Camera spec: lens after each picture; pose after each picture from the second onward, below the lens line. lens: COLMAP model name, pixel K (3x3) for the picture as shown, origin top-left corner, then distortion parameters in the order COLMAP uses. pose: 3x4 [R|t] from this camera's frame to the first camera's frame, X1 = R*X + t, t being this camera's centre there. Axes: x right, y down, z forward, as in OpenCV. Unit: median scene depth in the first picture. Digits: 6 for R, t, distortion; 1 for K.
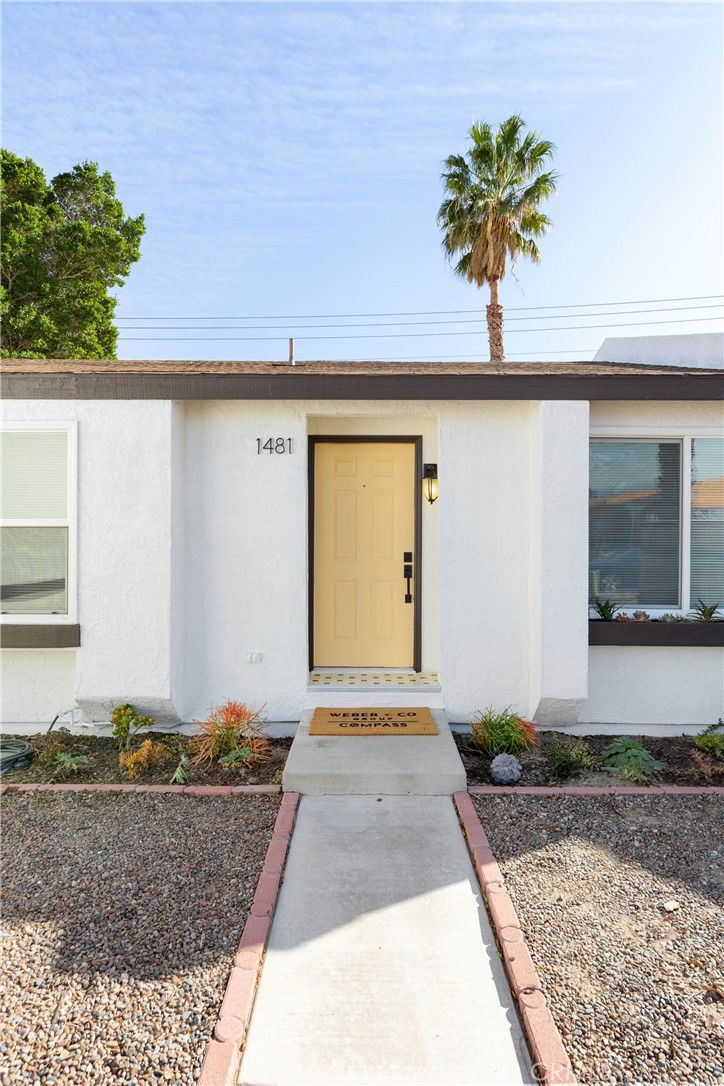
lens RADIAL K [[579.4, 0, 355.9], [0, 579.4, 532.2], [0, 0, 1]] dist [-0.003207, 0.000297]
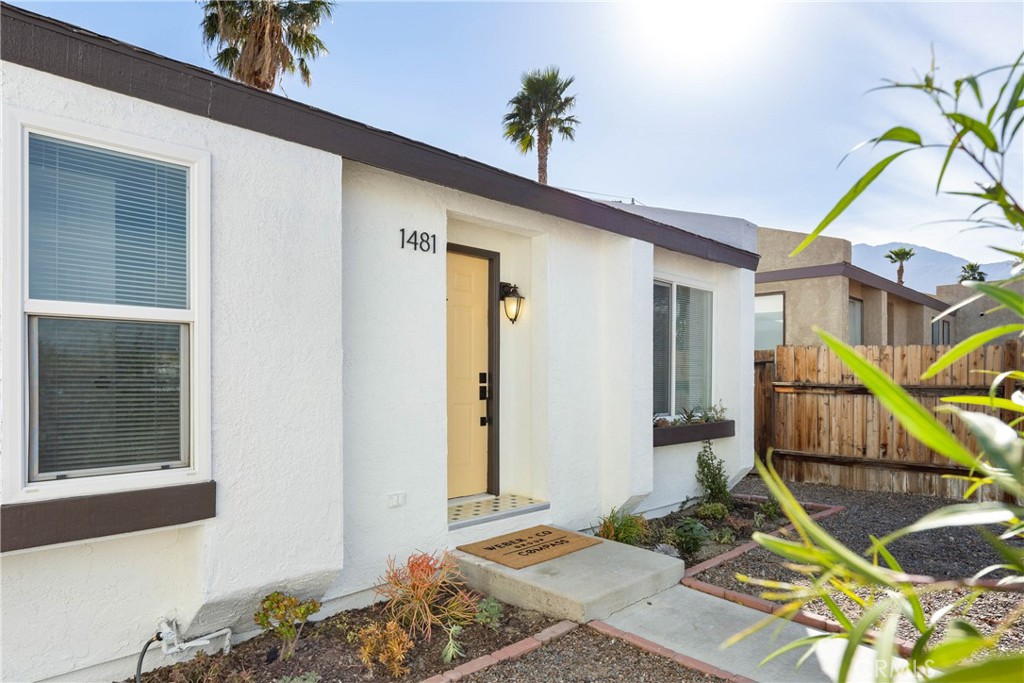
lens RADIAL K [[601.9, 0, 473.7], [0, 601.9, 379.5], [0, 0, 1]] dist [0.000111, -0.002085]
pose [[0.733071, -0.004696, 0.680136, -0.682495], [-0.004289, 0.999924, 0.011527, 0.038979], [-0.680139, -0.011367, 0.732995, 0.321598]]
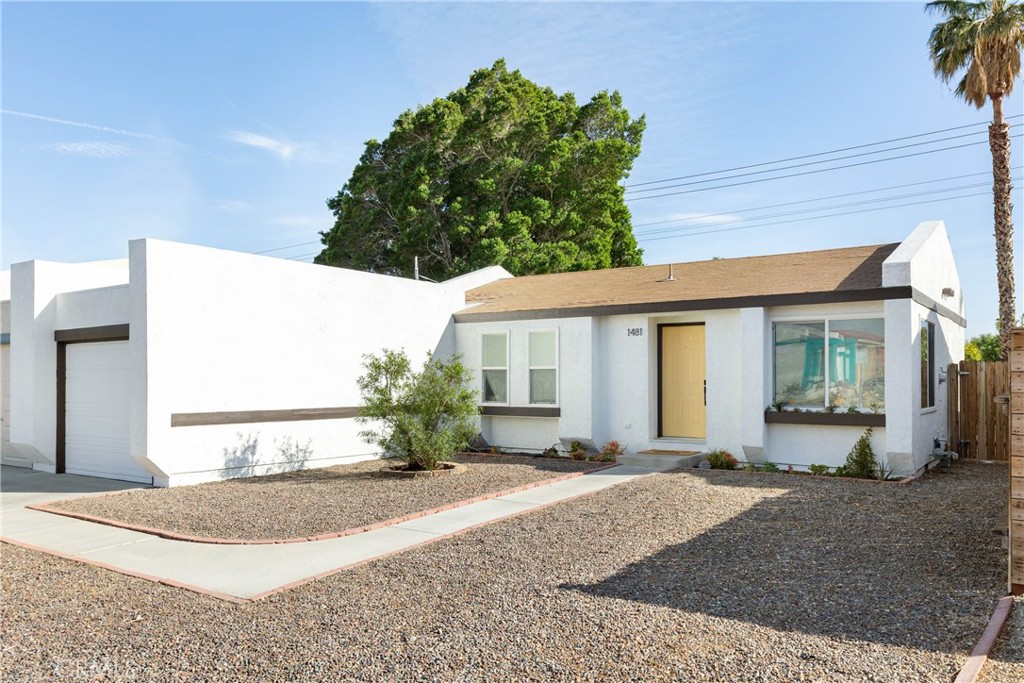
lens RADIAL K [[767.2, 0, 512.5], [0, 767.2, 348.2], [0, 0, 1]] dist [0.000989, 0.002307]
pose [[0.815839, -0.025891, -0.577699, 1.223961], [0.005692, 0.999308, -0.036748, 0.021715], [0.578251, 0.026692, 0.815422, -1.754535]]
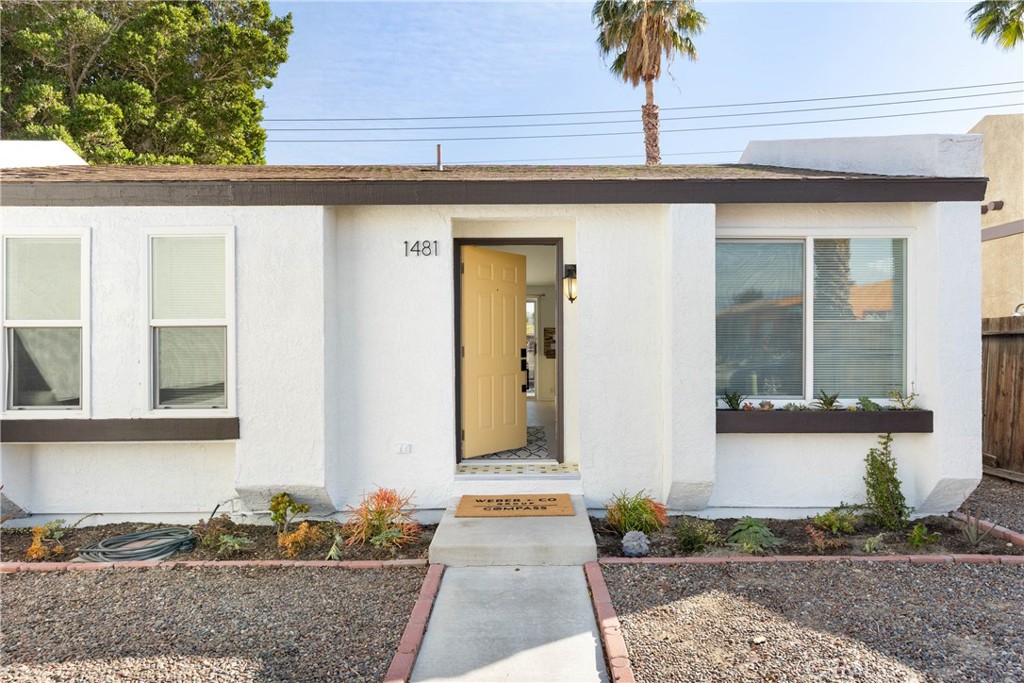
lens RADIAL K [[604.4, 0, 520.2], [0, 604.4, 345.8], [0, 0, 1]] dist [-0.001041, 0.001280]
pose [[0.999939, -0.008038, 0.007568, 0.030974], [0.007972, 0.999930, 0.008728, 0.020997], [-0.007637, -0.008667, 0.999933, -0.107158]]
